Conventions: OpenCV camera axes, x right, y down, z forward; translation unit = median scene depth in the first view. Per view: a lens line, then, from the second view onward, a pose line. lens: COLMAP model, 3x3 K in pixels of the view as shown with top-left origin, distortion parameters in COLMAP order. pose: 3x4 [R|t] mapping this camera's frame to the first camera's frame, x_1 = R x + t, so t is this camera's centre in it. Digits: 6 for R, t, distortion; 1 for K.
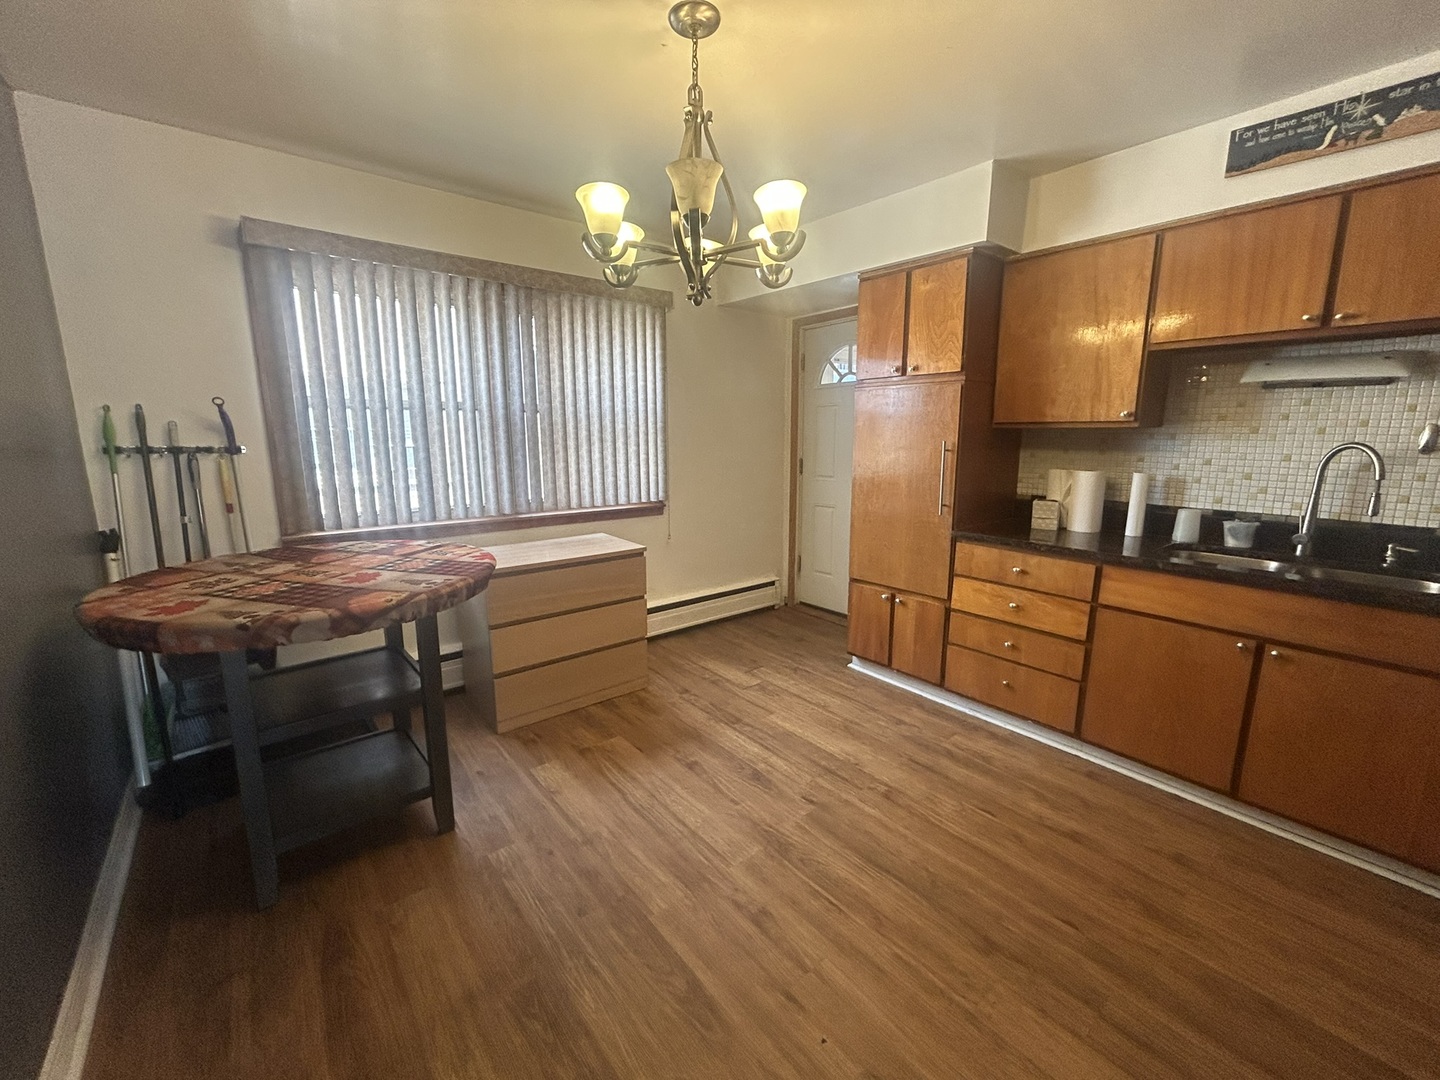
lens RADIAL K [[582.6, 0, 719.2], [0, 582.6, 537.4], [0, 0, 1]] dist [-0.000787, -0.000138]
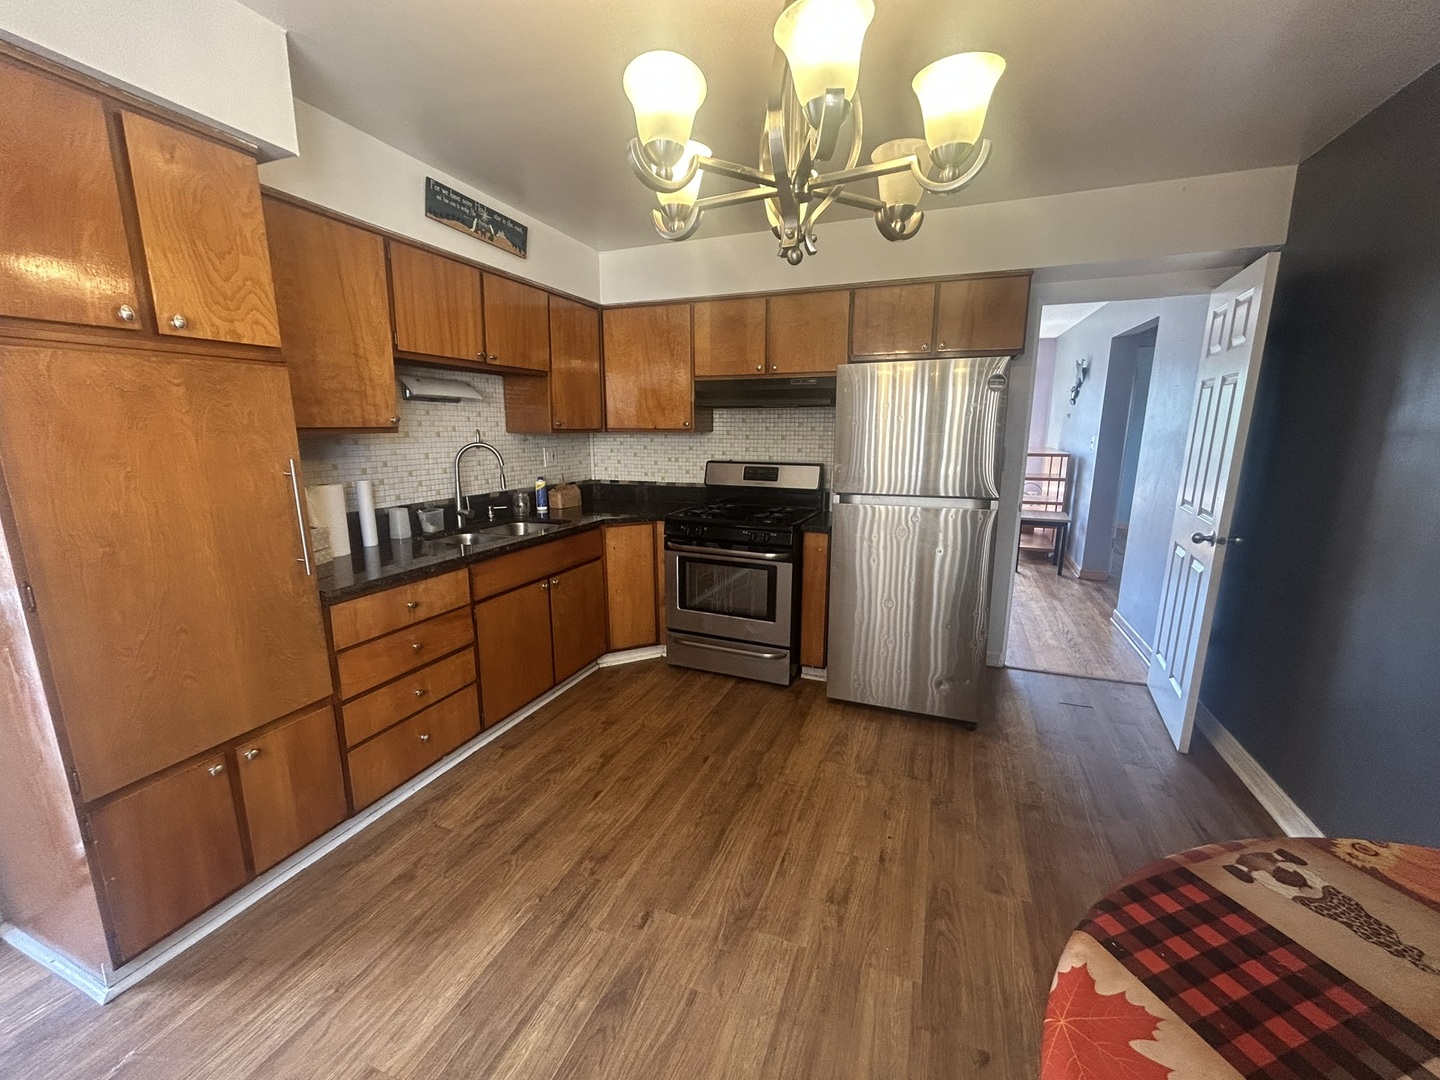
lens RADIAL K [[582.6, 0, 714.9], [0, 582.6, 538.5], [0, 0, 1]] dist [-0.000787, -0.000138]
pose [[-0.488896, -0.169339, 0.855748, -0.481680], [0.152474, 0.949289, 0.274959, -0.236956], [-0.858914, 0.264905, -0.438284, 1.150719]]
